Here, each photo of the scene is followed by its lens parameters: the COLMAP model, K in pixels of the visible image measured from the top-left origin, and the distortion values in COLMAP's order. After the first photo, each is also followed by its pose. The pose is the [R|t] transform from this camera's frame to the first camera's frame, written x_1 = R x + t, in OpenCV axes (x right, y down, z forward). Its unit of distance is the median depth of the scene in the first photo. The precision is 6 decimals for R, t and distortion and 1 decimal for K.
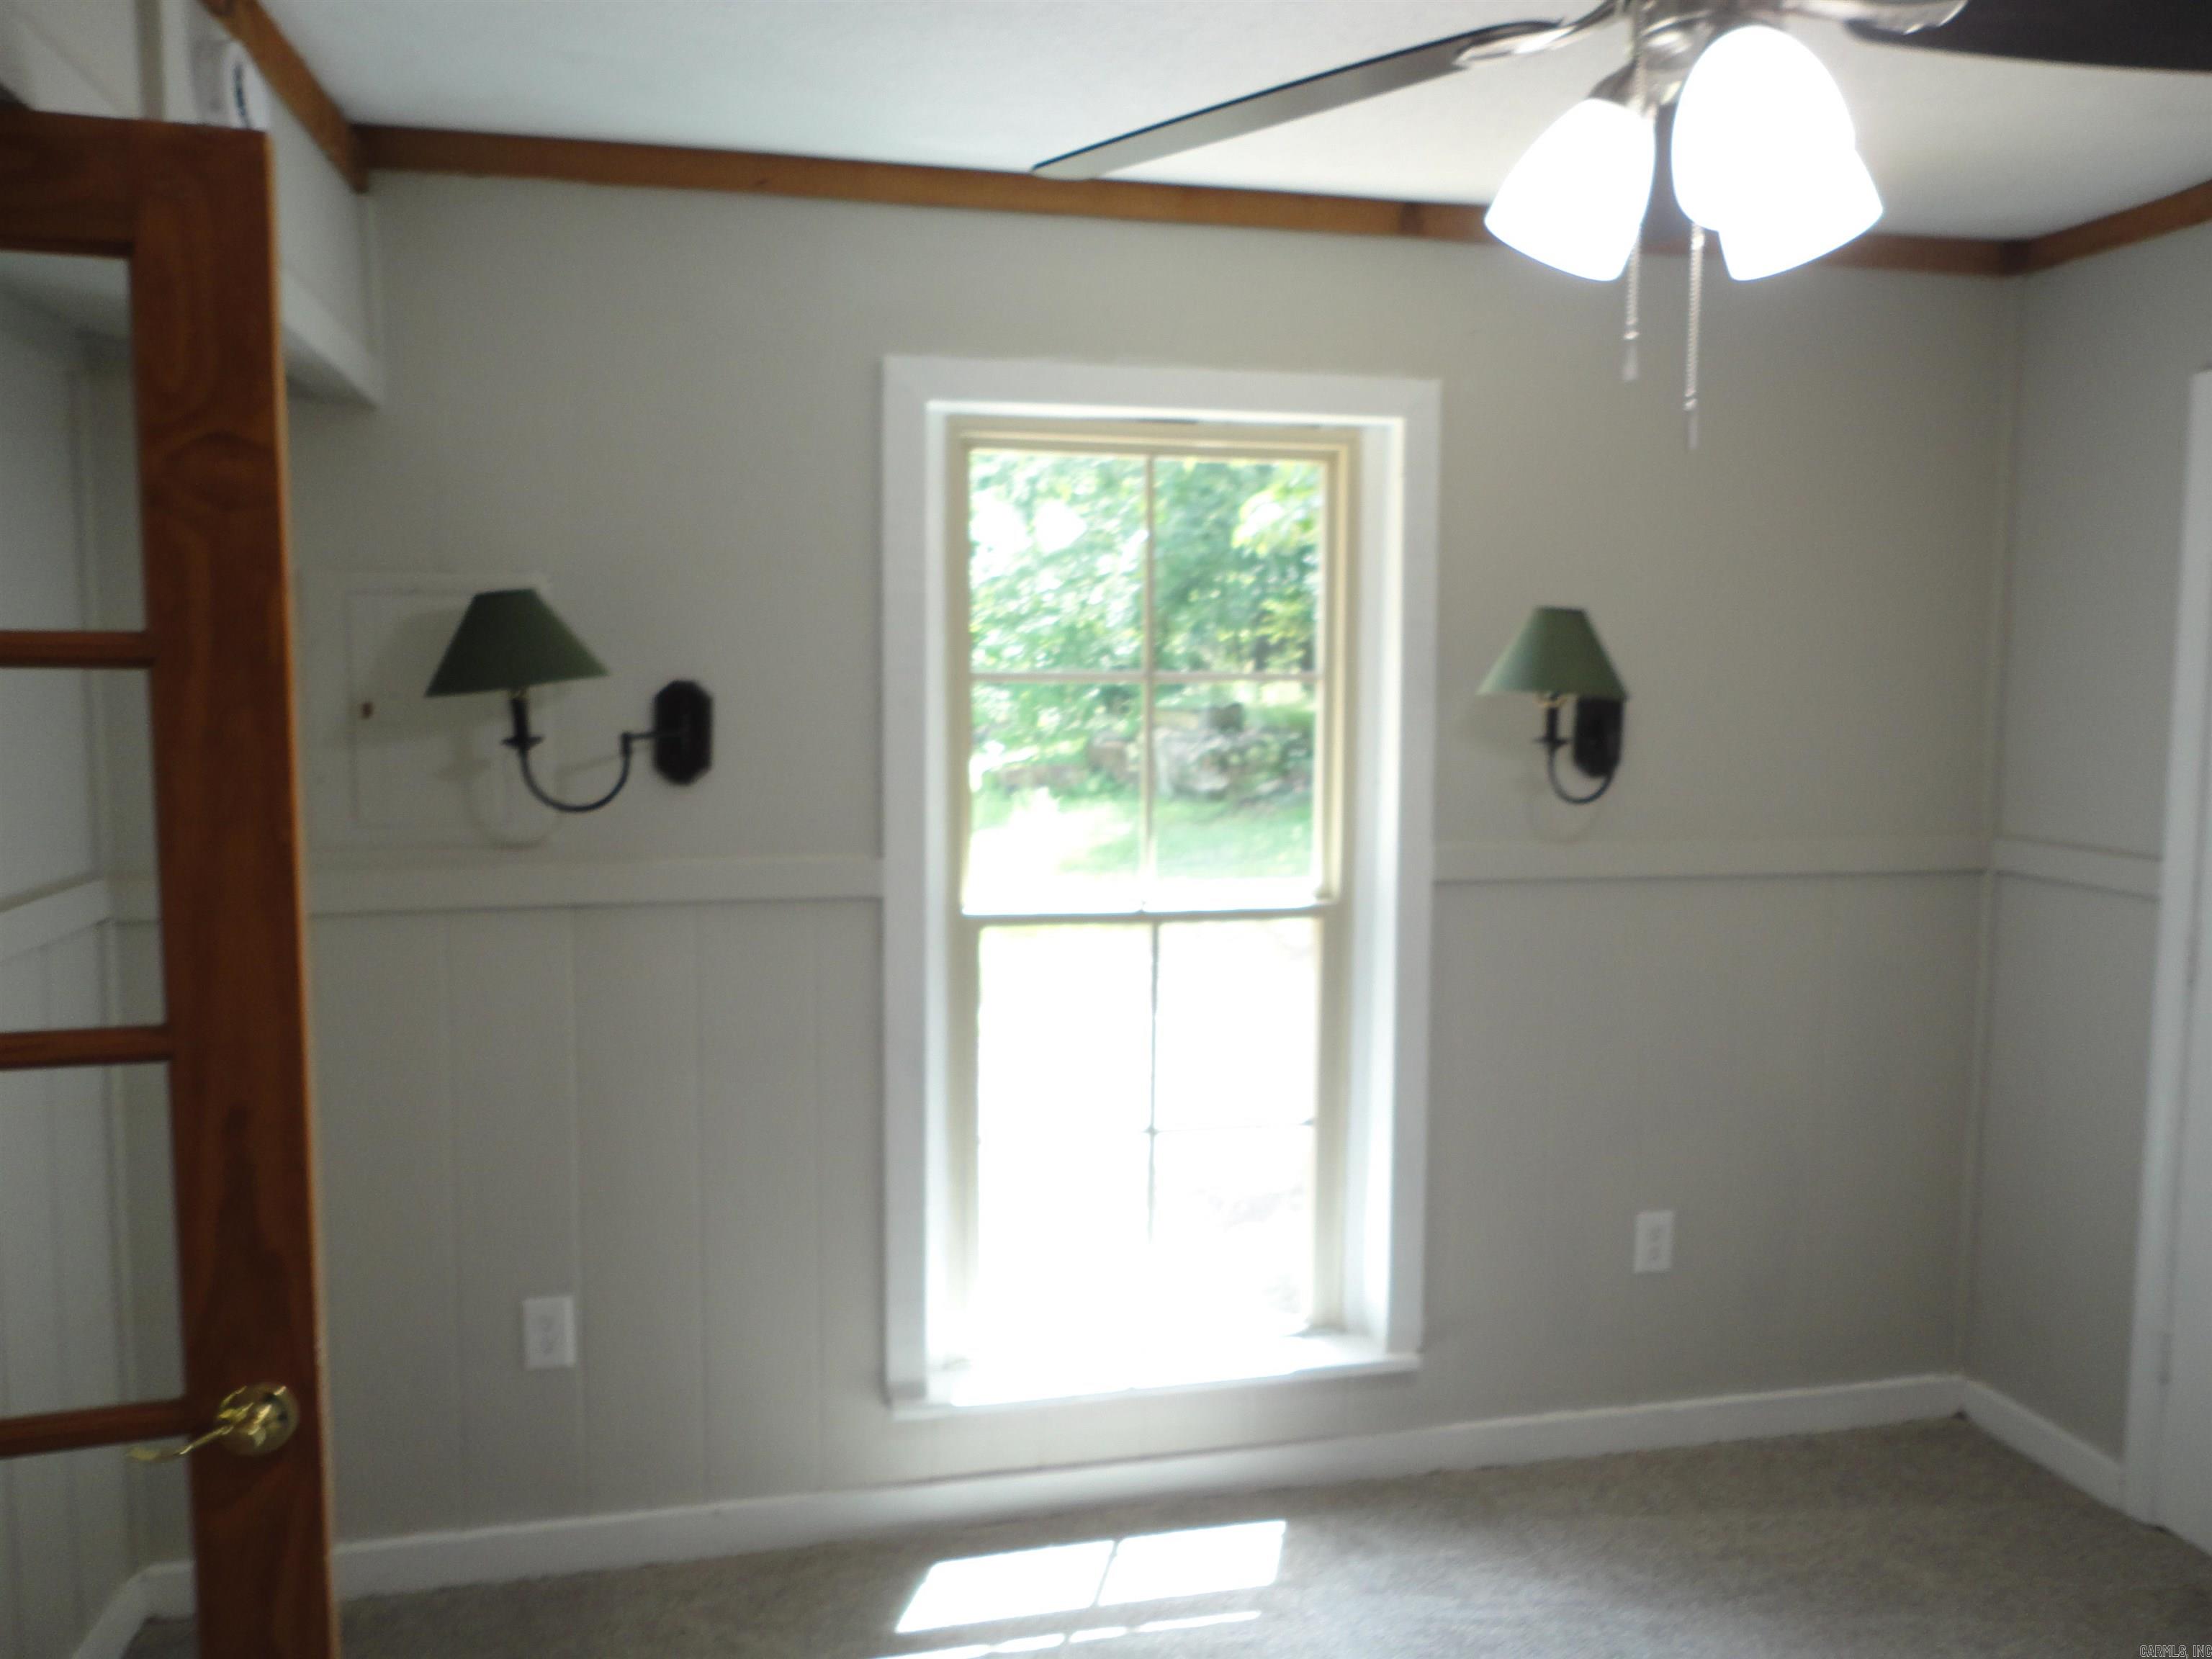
lens RADIAL K [[1631.5, 0, 1109.6], [0, 1631.5, 818.3], [0, 0, 1]] dist [0.004411, -0.002117]
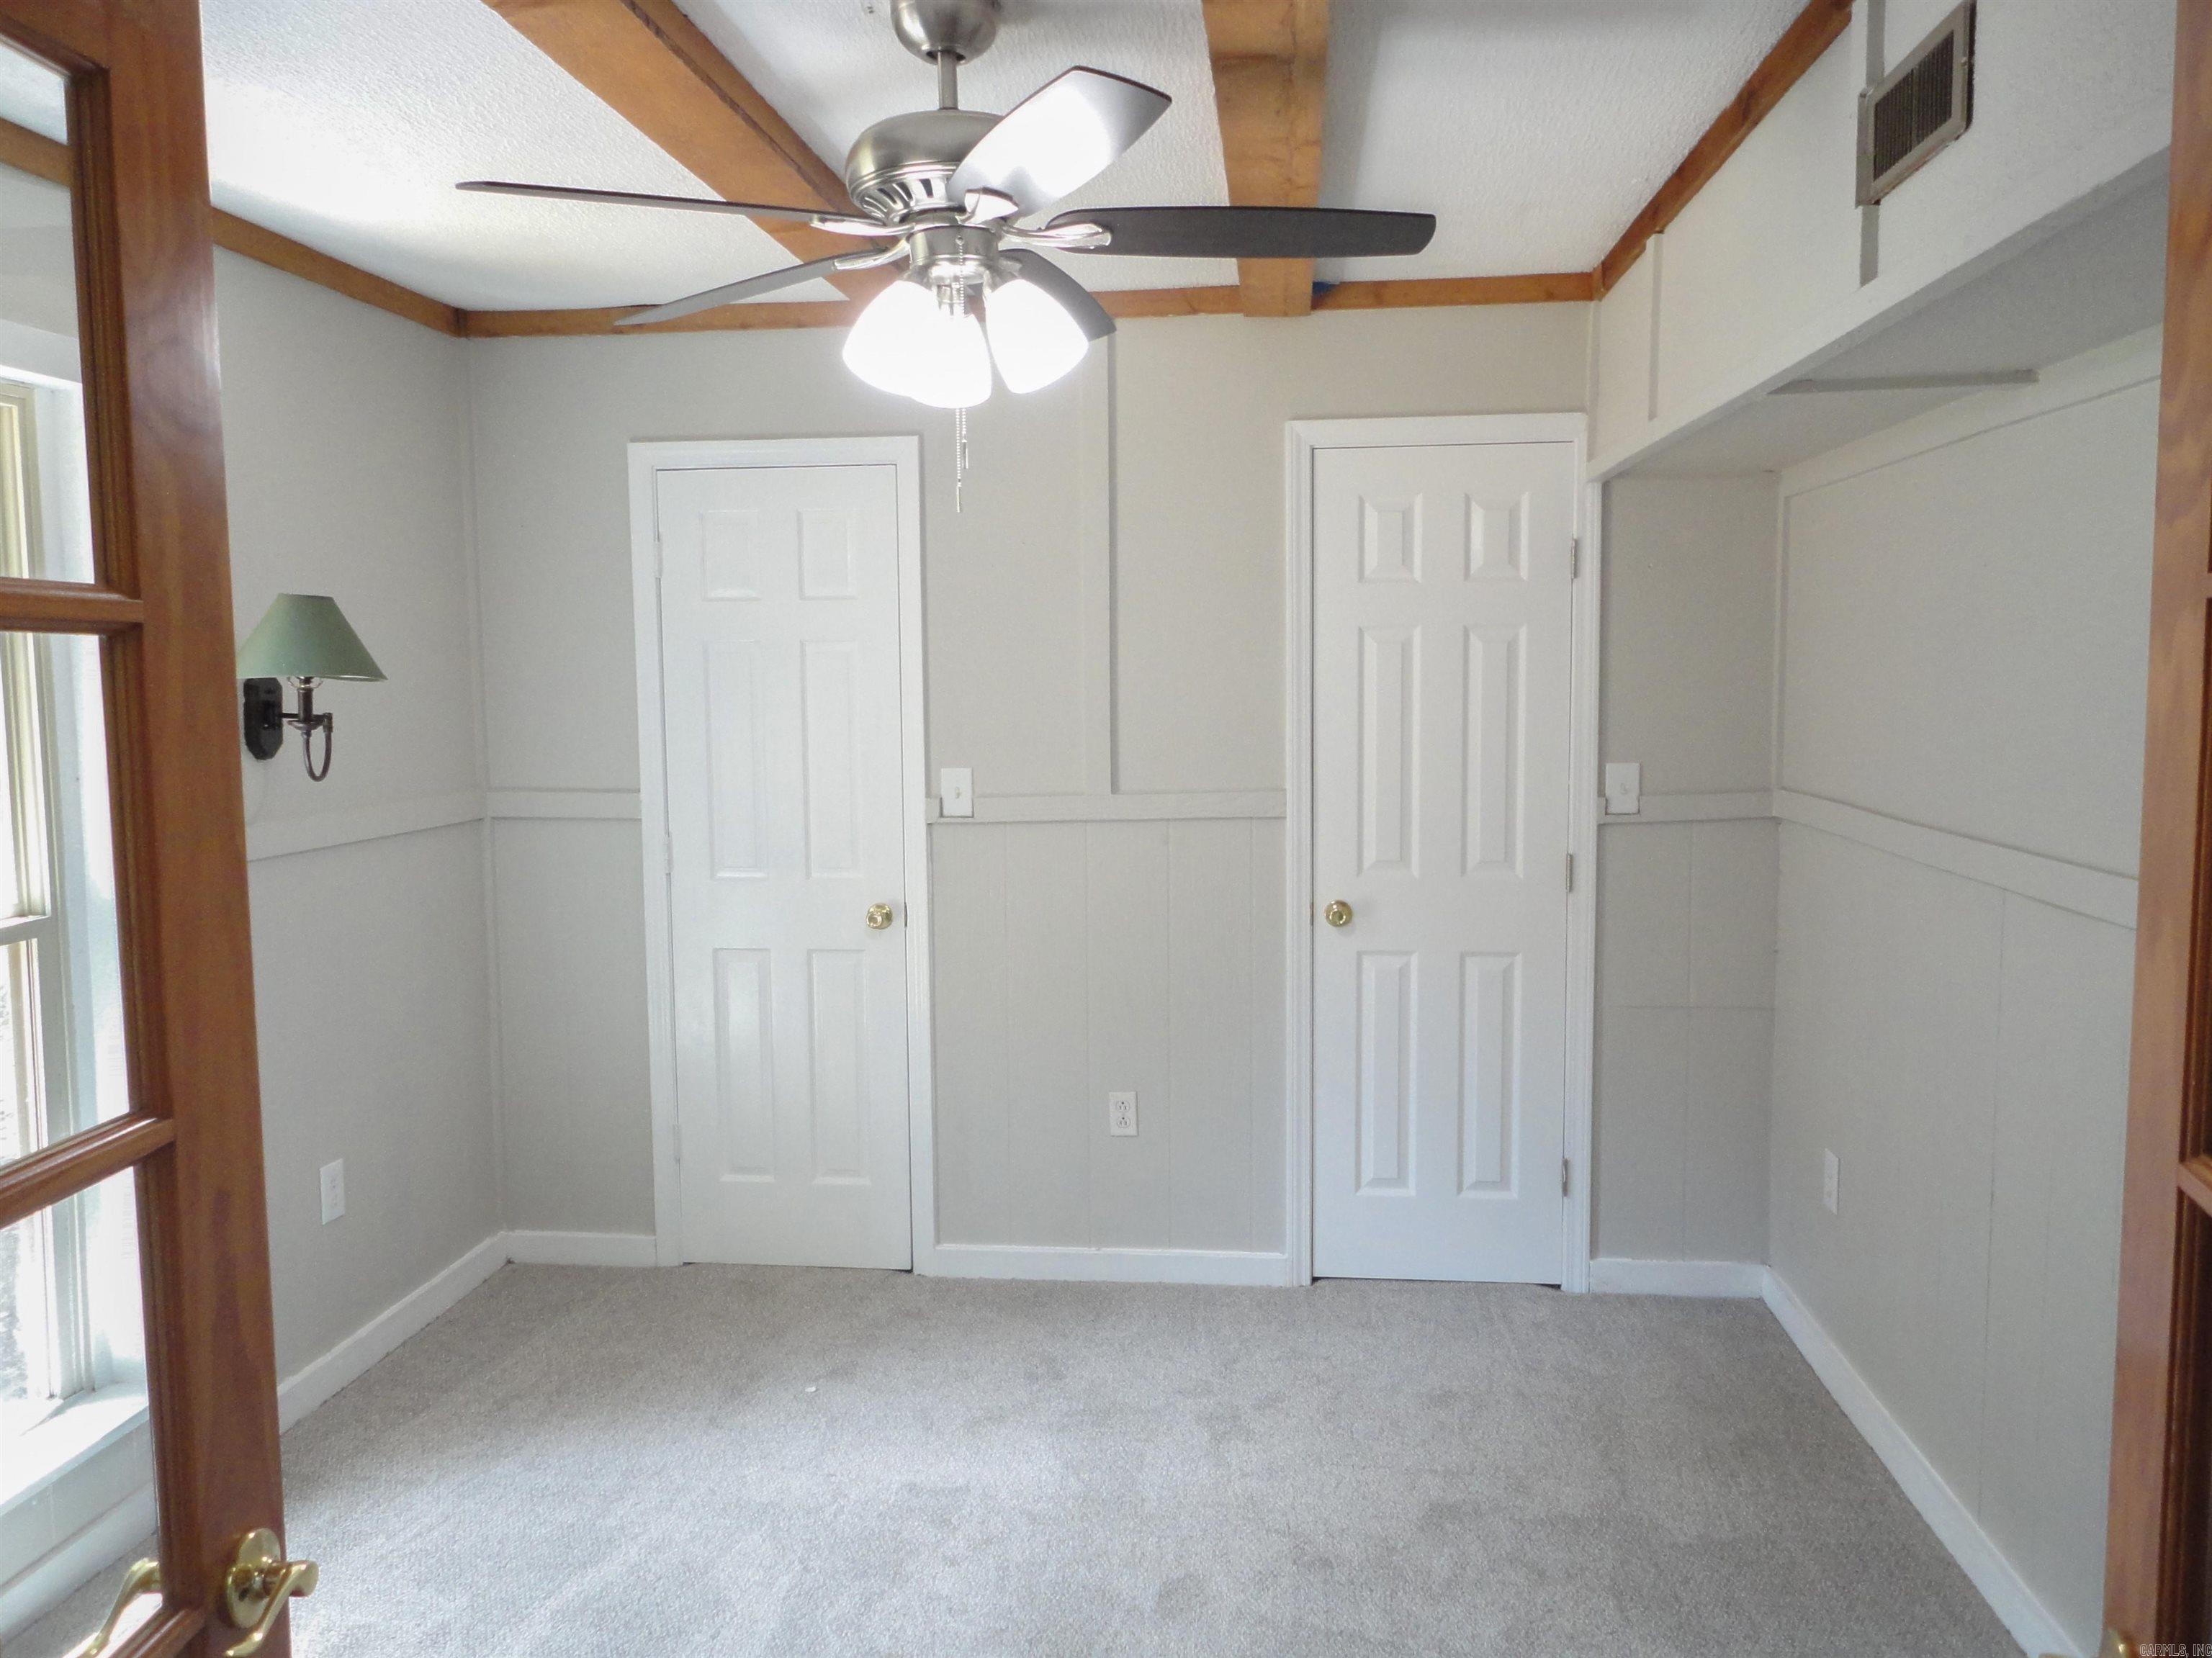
lens RADIAL K [[1631.4, 0, 1118.7], [0, 1631.4, 828.7], [0, 0, 1]] dist [0.004411, -0.002117]
pose [[0.328790, -0.103028, 0.938766, -0.483877], [0.099272, 0.992295, 0.074134, -0.004629], [-0.939171, 0.068818, 0.336485, 0.140915]]
